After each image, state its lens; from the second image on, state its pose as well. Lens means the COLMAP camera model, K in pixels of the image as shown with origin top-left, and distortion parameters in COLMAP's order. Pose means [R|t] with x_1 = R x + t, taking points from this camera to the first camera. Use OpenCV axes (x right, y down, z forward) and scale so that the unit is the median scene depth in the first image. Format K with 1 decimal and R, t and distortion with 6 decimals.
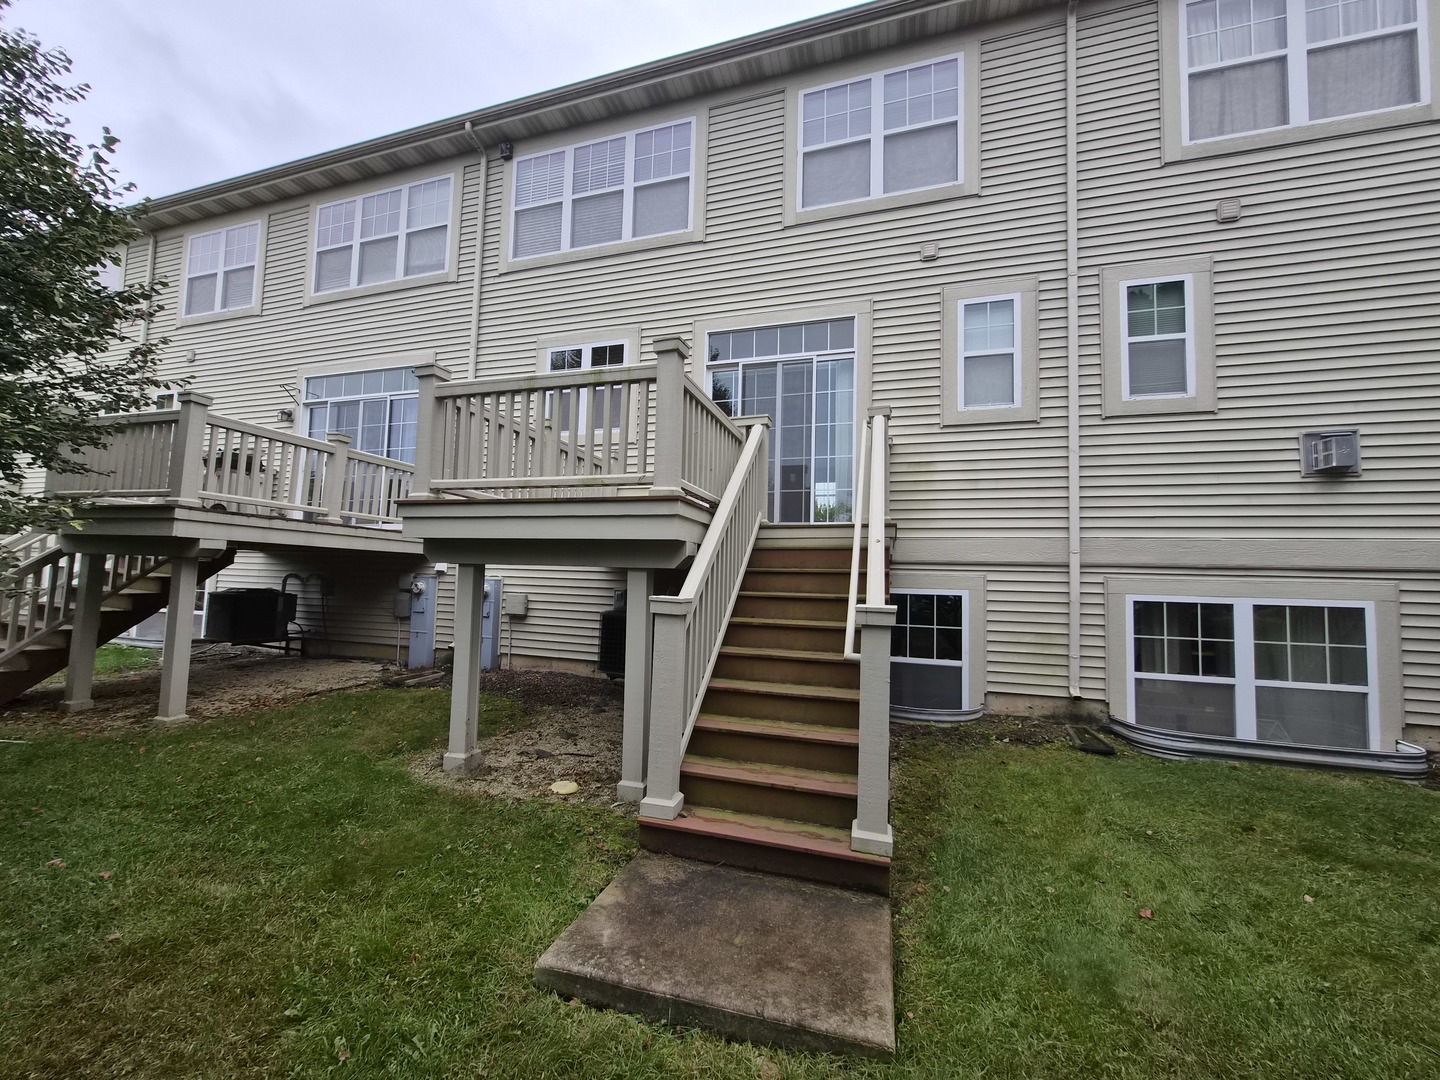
lens RADIAL K [[568.4, 0, 715.9], [0, 568.4, 544.8], [0, 0, 1]] dist [-0.002616, -0.000140]
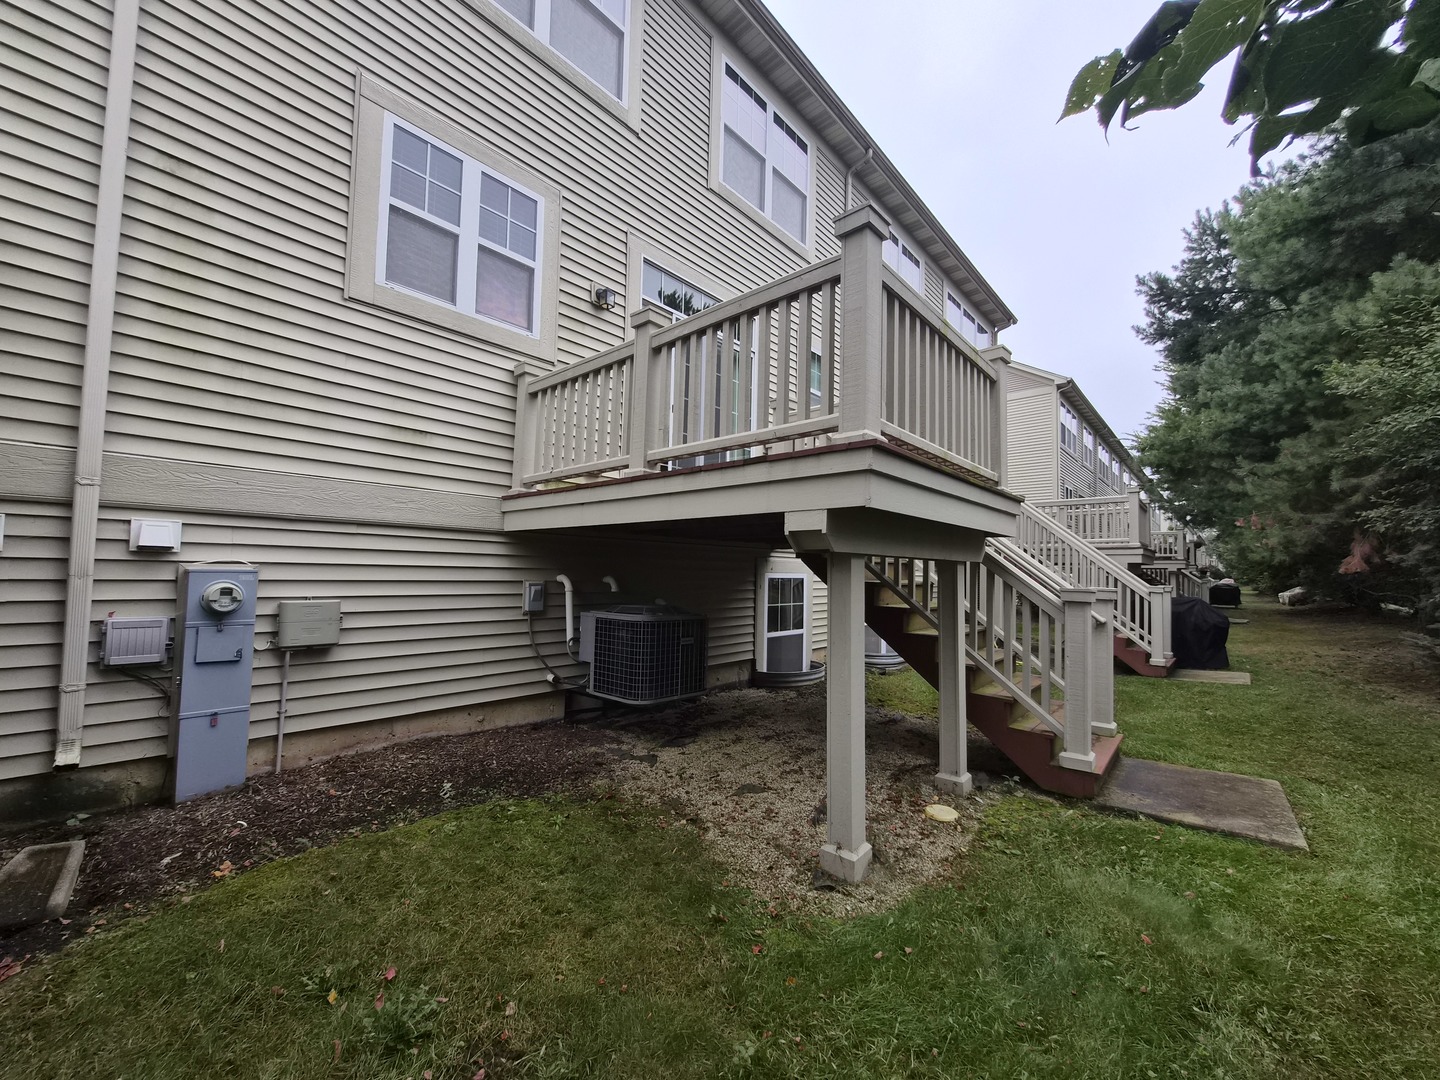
lens RADIAL K [[568.4, 0, 715.9], [0, 568.4, 544.8], [0, 0, 1]] dist [-0.002616, -0.000140]
pose [[0.404922, 0.024285, 0.914029, -0.875283], [-0.065989, 0.997817, 0.002722, 0.025519], [-0.911967, -0.061418, 0.405640, 0.709711]]
